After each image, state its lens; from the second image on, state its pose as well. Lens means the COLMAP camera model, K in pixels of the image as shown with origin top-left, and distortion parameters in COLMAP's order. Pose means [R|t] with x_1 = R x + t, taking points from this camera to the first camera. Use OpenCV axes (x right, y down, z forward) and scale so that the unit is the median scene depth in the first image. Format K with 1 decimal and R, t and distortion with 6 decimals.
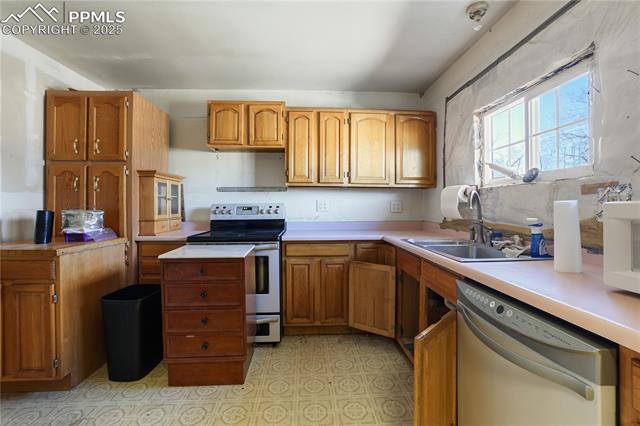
lens RADIAL K [[275.1, 0, 319.5], [0, 275.1, 207.6], [0, 0, 1]] dist [-0.048157, 0.017390]
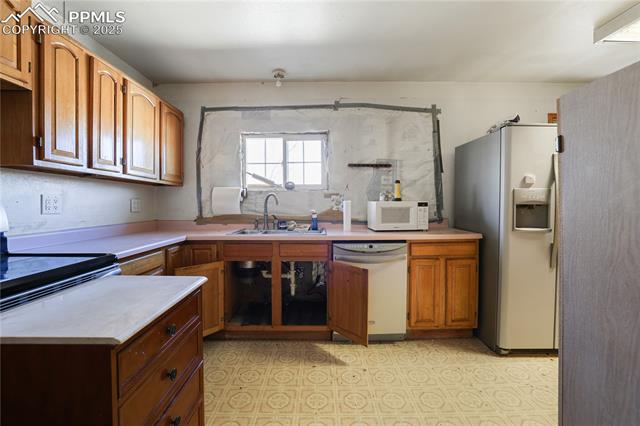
lens RADIAL K [[275.1, 0, 319.5], [0, 275.1, 207.6], [0, 0, 1]] dist [-0.048157, 0.017390]
pose [[0.057380, -0.012885, 0.998269, -0.594465], [0.010584, 0.999868, 0.012297, -0.000330], [-0.998296, 0.009860, 0.057509, 0.440950]]
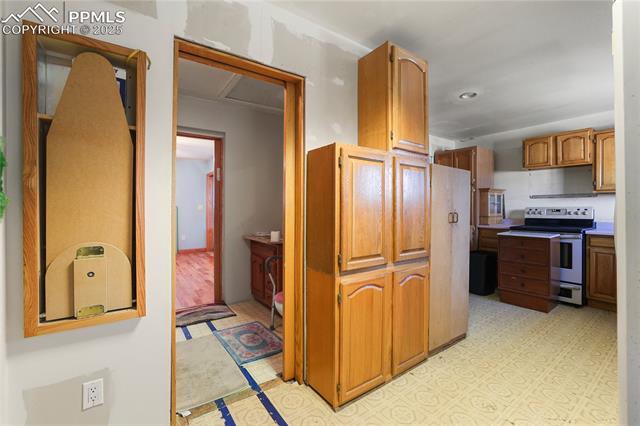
lens RADIAL K [[275.1, 0, 319.5], [0, 275.1, 207.6], [0, 0, 1]] dist [-0.048157, 0.017390]
pose [[0.533278, 0.001822, -0.845938, 0.252587], [-0.009826, 0.999944, -0.004041, 0.006004], [0.845883, 0.010467, 0.533266, -0.756520]]
